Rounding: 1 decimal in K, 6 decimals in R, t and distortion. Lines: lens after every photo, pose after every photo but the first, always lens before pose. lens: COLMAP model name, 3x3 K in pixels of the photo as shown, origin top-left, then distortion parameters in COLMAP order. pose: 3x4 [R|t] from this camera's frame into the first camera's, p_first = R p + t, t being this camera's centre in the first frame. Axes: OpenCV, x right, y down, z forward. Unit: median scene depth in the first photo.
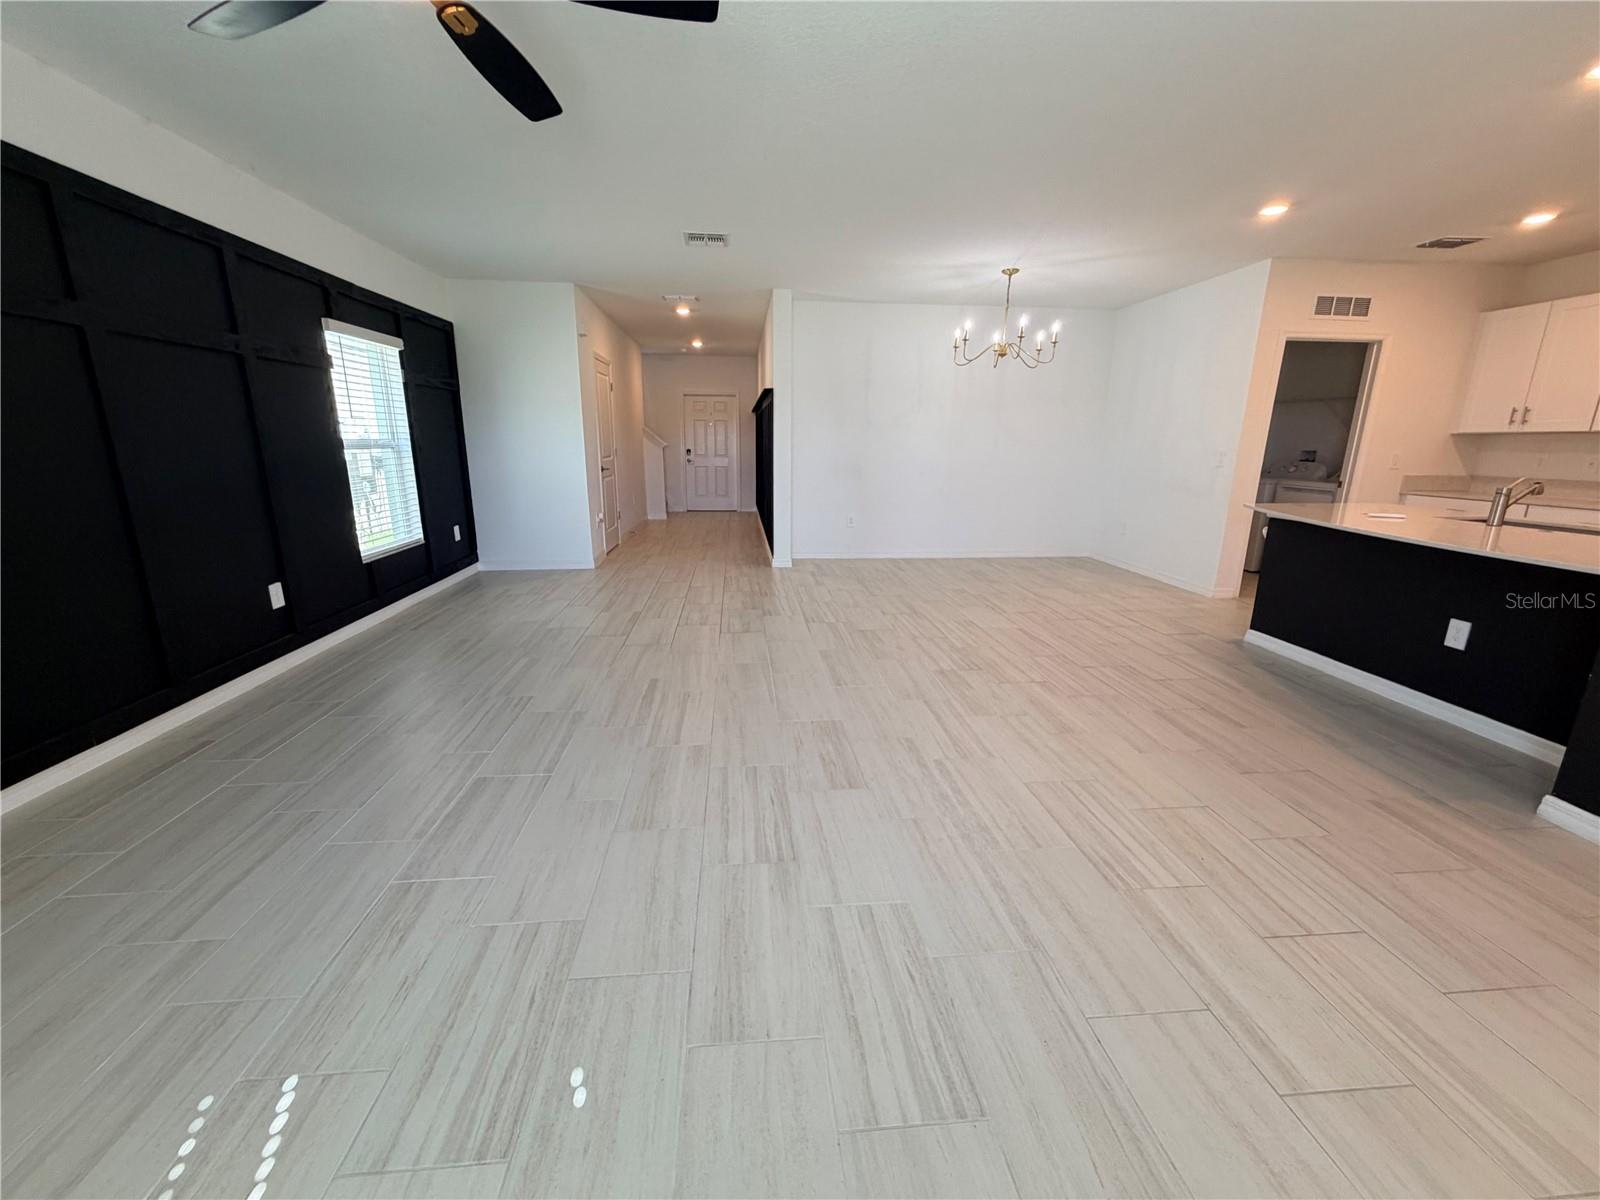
lens RADIAL K [[639.7, 0, 796.4], [0, 639.7, 599.8], [0, 0, 1]] dist [0.000654, 0.000479]
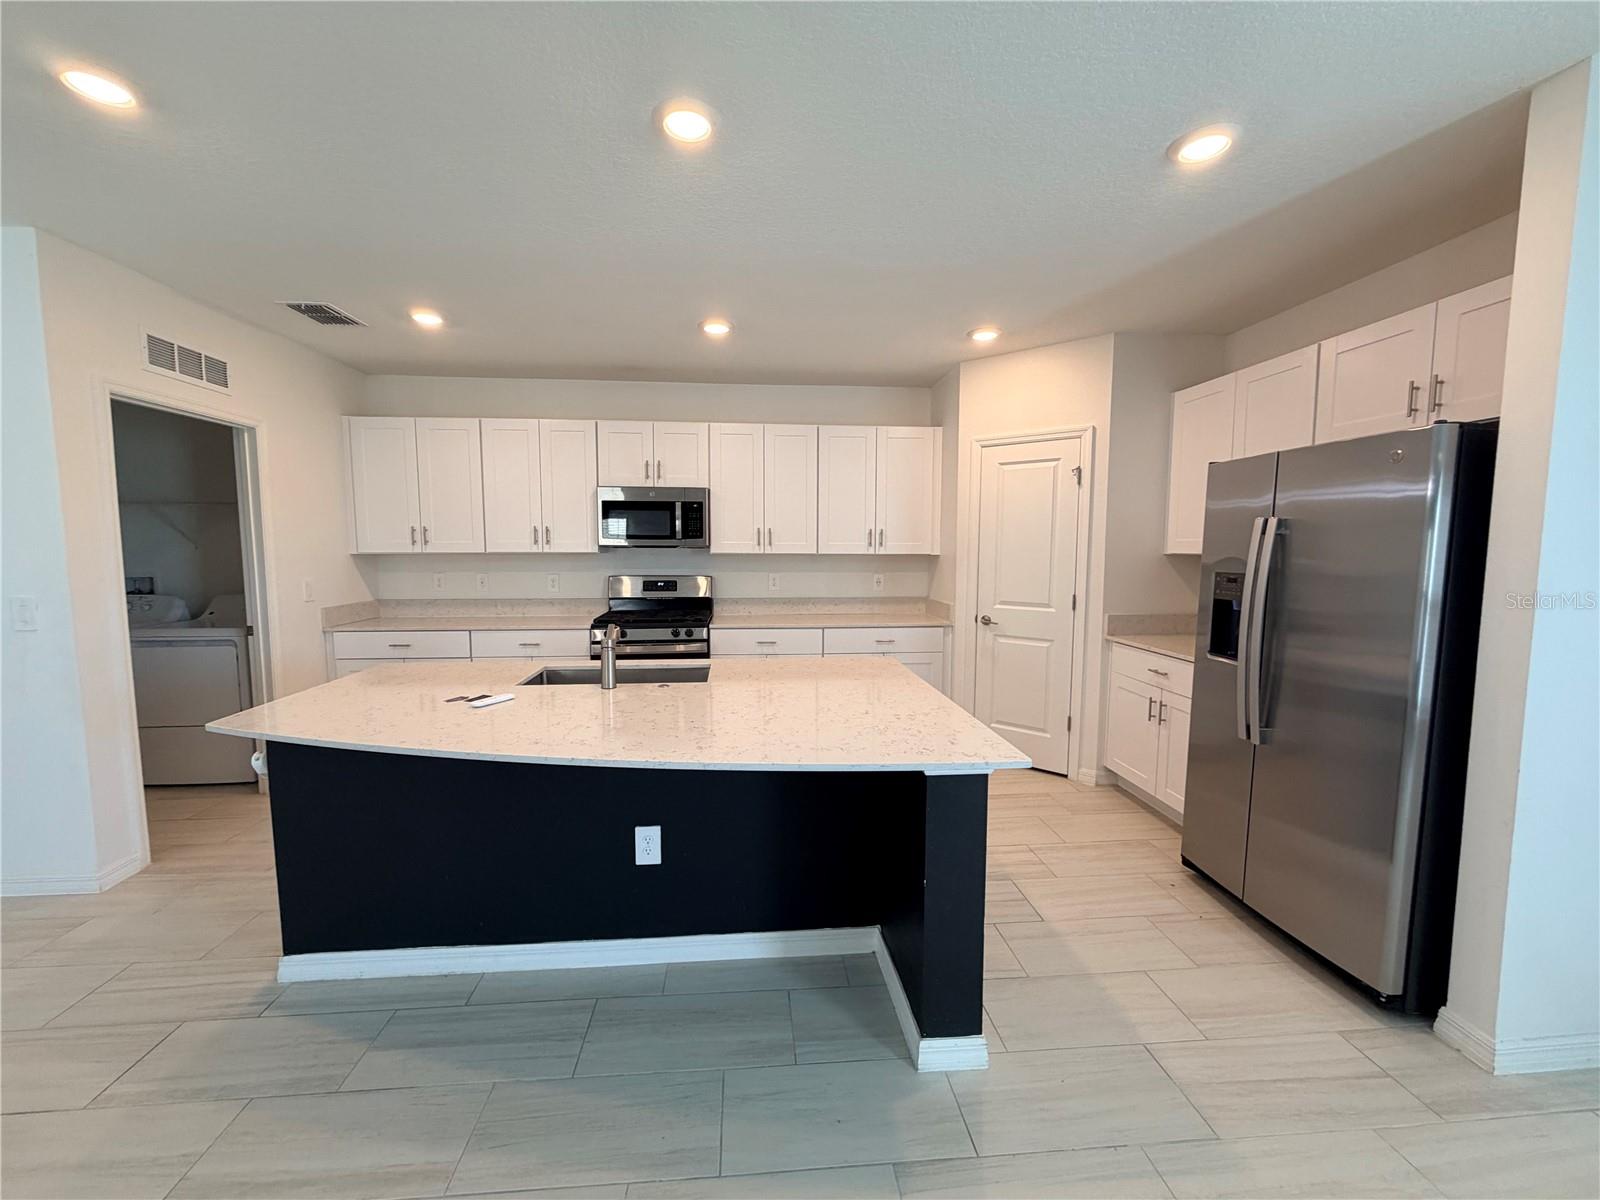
lens RADIAL K [[639.7, 0, 795.5], [0, 639.7, 601.4], [0, 0, 1]] dist [0.000654, 0.000479]
pose [[0.007453, -0.096774, 0.995278, 0.237906], [0.242513, 0.965768, 0.092089, -0.165610], [-0.970119, 0.240682, 0.030666, 0.522012]]
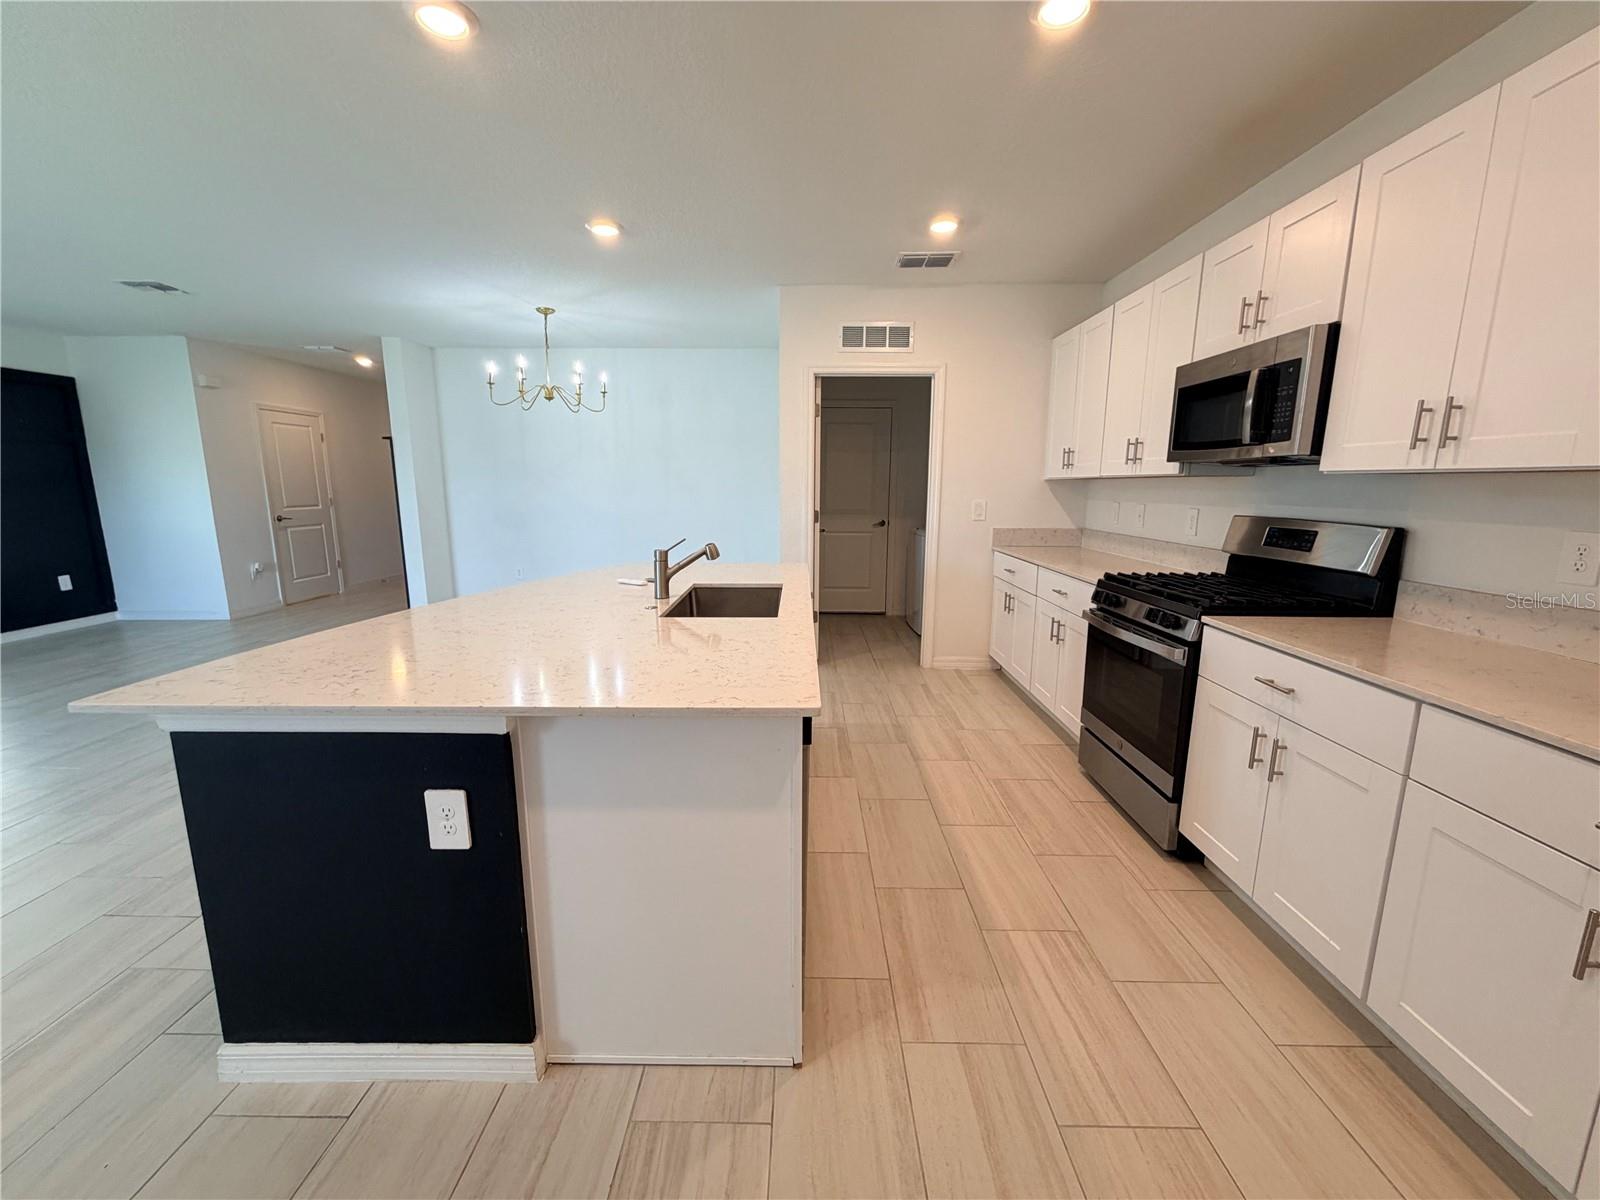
lens RADIAL K [[639.7, 0, 793.3], [0, 639.7, 600.4], [0, 0, 1]] dist [0.000654, 0.000479]
pose [[0.994524, 0.013684, -0.103606, 0.946672], [-0.020618, 0.997596, -0.066155, -0.045394], [0.102452, 0.067929, 0.992416, 0.167279]]
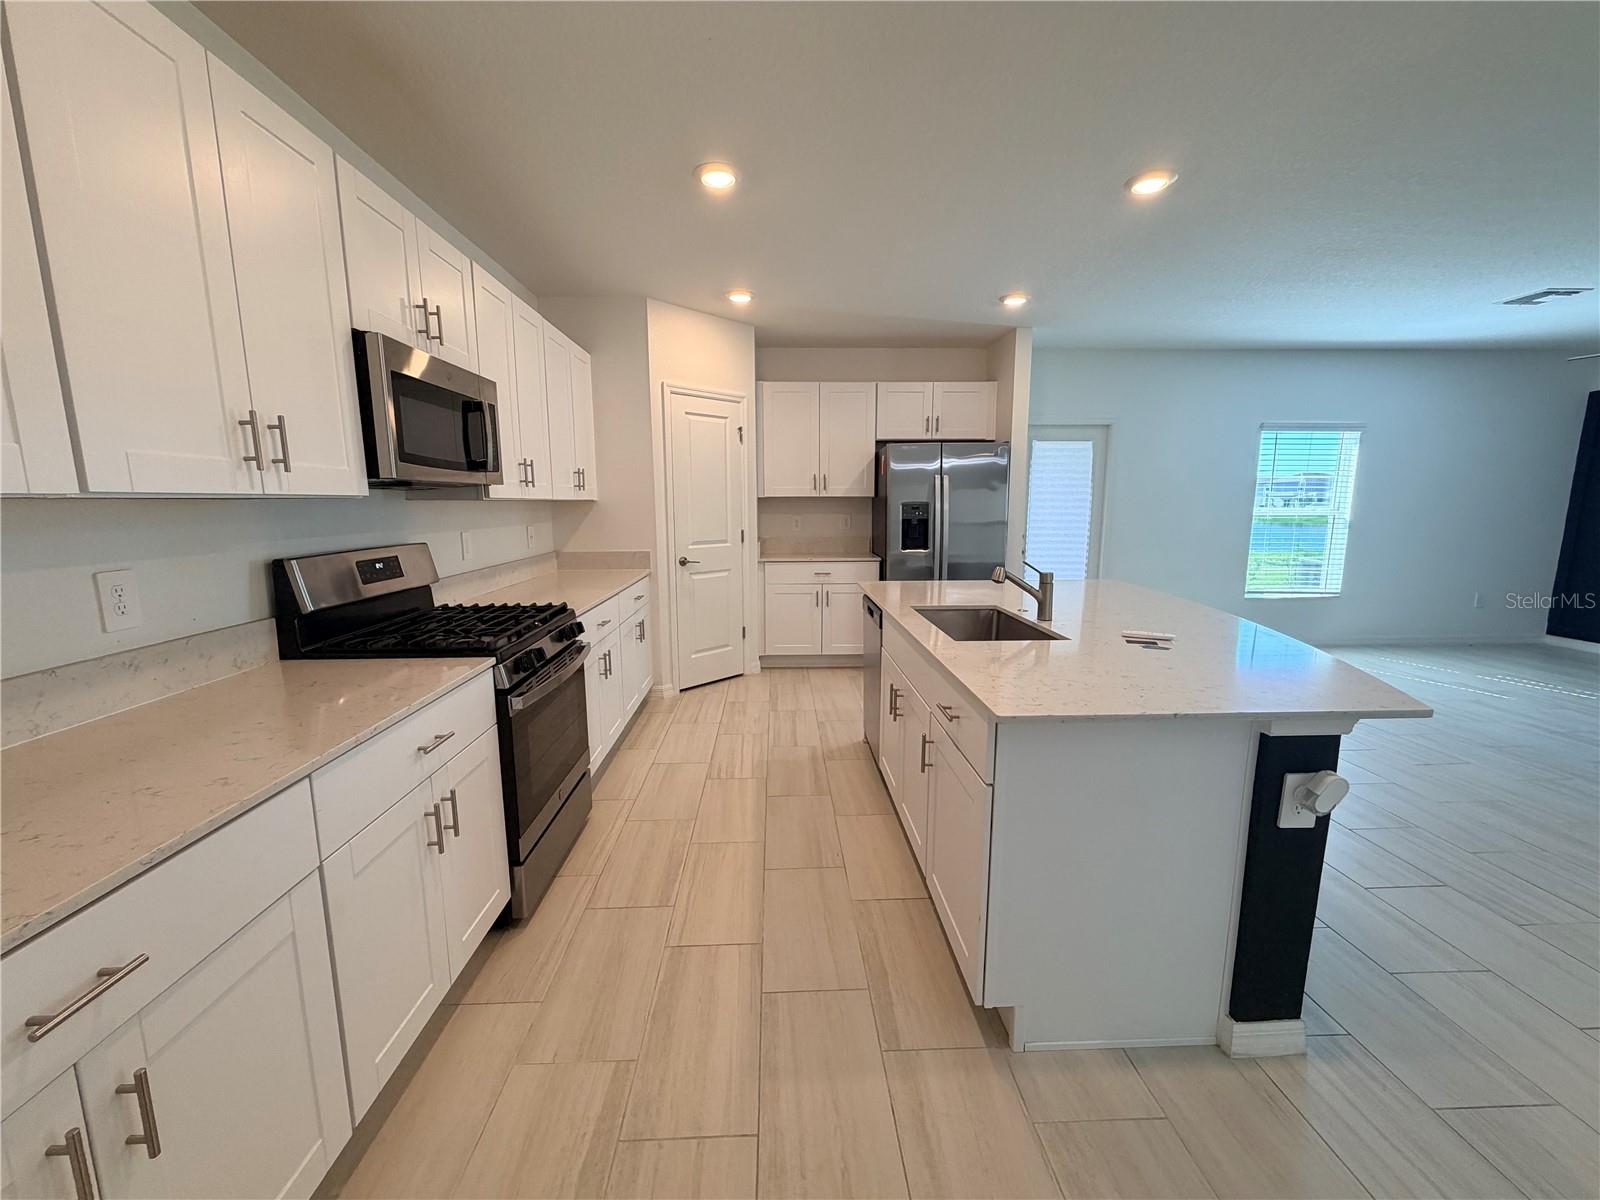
lens RADIAL K [[639.7, 0, 796.4], [0, 639.7, 601.7], [0, 0, 1]] dist [0.000654, 0.000479]
pose [[-0.998463, -0.012251, 0.054059, 0.963558], [0.010030, 0.919240, 0.393570, -0.321974], [-0.054515, 0.393507, -0.917704, 1.236361]]
